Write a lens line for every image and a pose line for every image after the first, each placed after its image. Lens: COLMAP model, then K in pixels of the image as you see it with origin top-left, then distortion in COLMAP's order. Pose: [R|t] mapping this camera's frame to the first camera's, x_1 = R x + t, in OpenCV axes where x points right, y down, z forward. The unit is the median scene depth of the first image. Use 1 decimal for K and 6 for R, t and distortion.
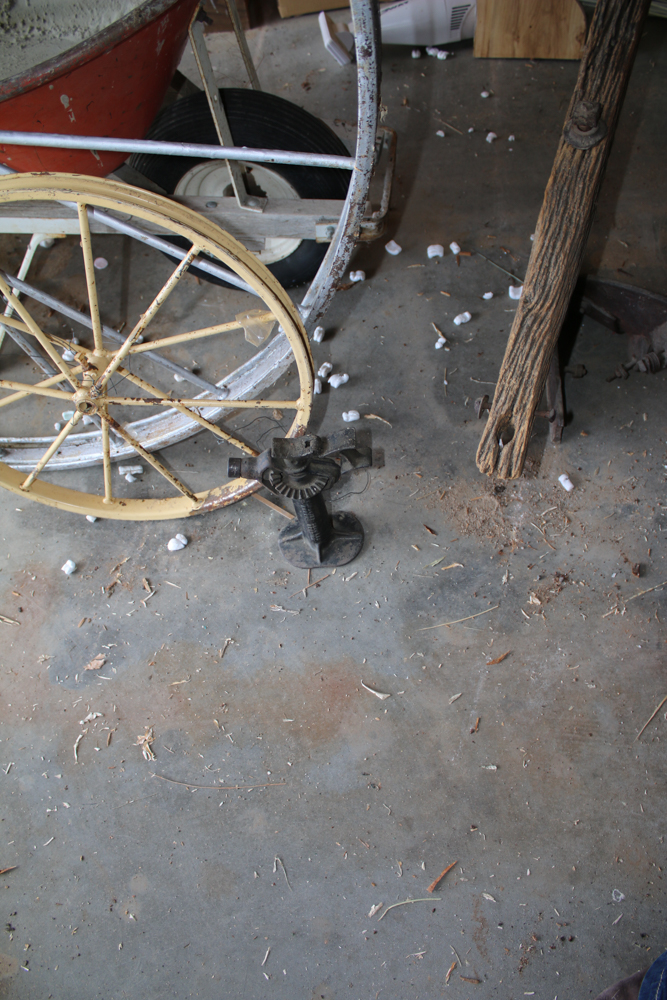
lens RADIAL K [[822.2, 0, 332.7], [0, 822.2, 507.5], [0, 0, 1]] dist [-0.143607, 0.098891]
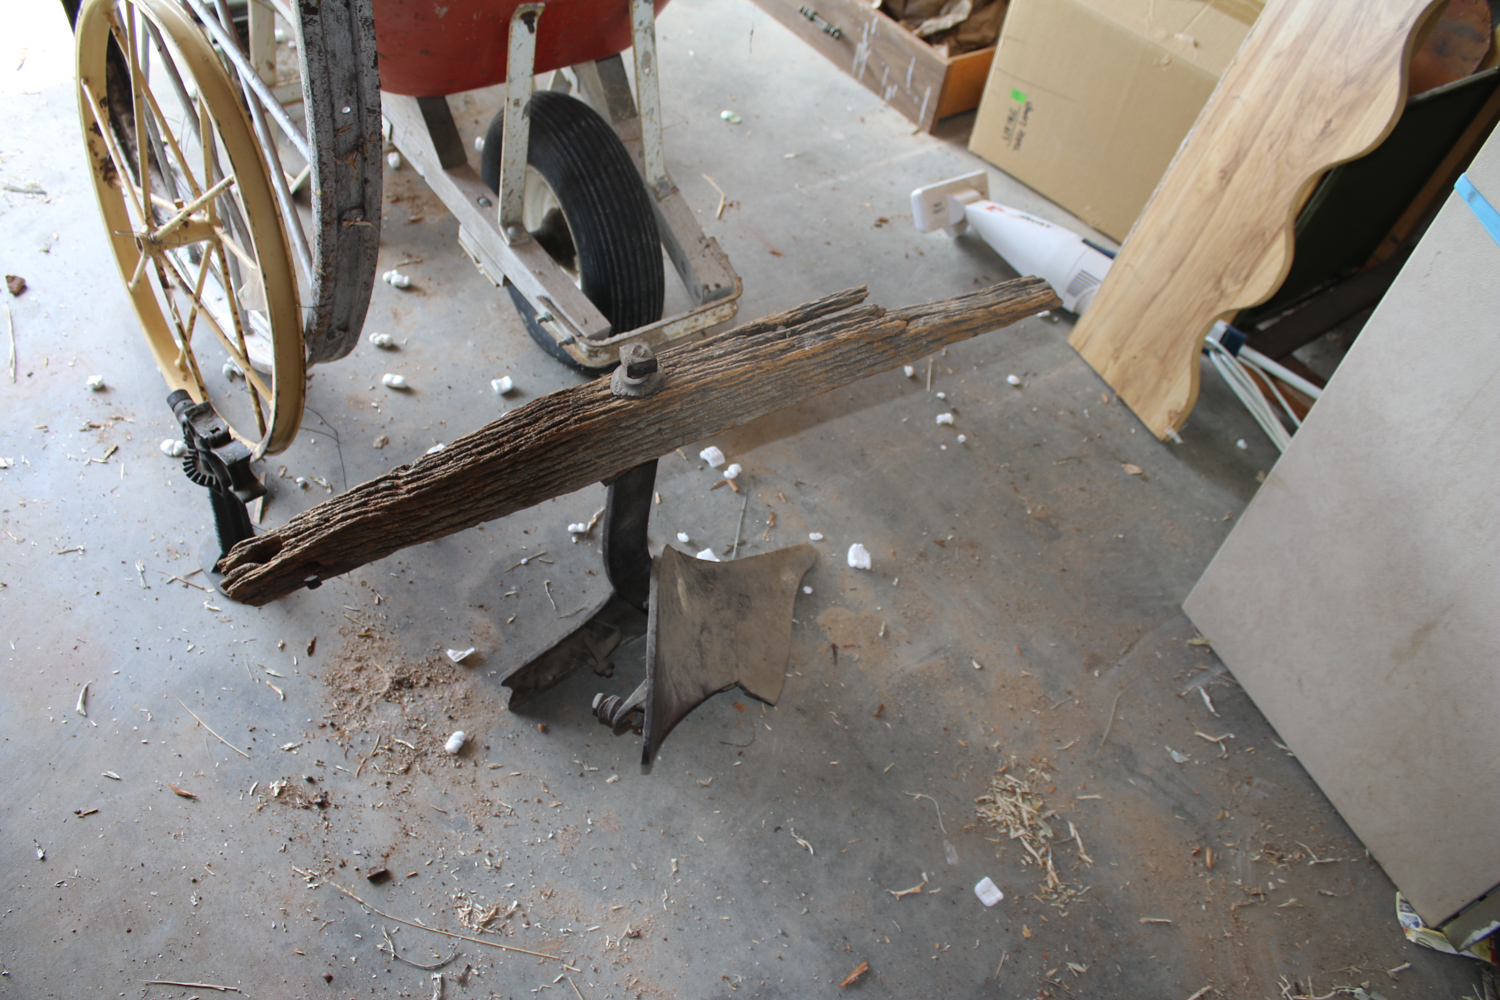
lens RADIAL K [[1233.3, 0, 750.4], [0, 1233.3, 501.1], [0, 0, 1]] dist [-0.143607, 0.098891]
pose [[0.636802, 0.696314, -0.331104, 0.677717], [-0.744562, 0.666901, -0.029497, -0.346945], [0.200274, 0.265311, 0.943133, -0.054645]]
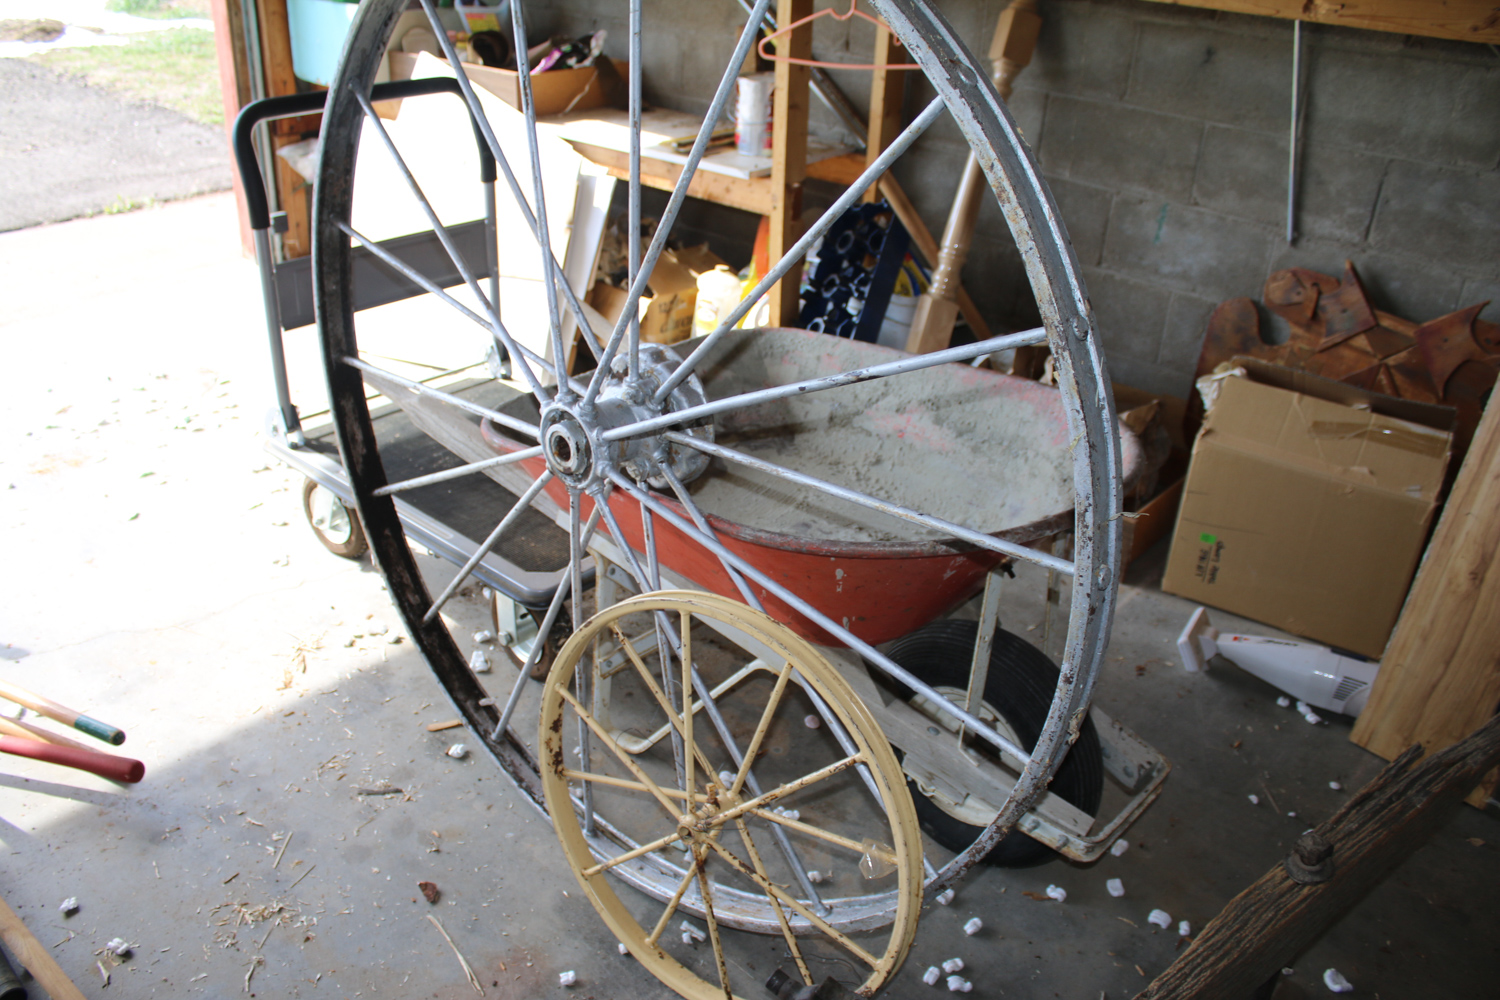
lens RADIAL K [[1233.3, 0, 735.1], [0, 1233.3, 489.9], [0, 0, 1]] dist [-0.143607, 0.098891]
pose [[0.789546, 0.418647, -0.448722, 0.183107], [-0.587721, 0.726276, -0.356522, 0.050403], [0.176639, 0.545214, 0.819476, -0.324595]]
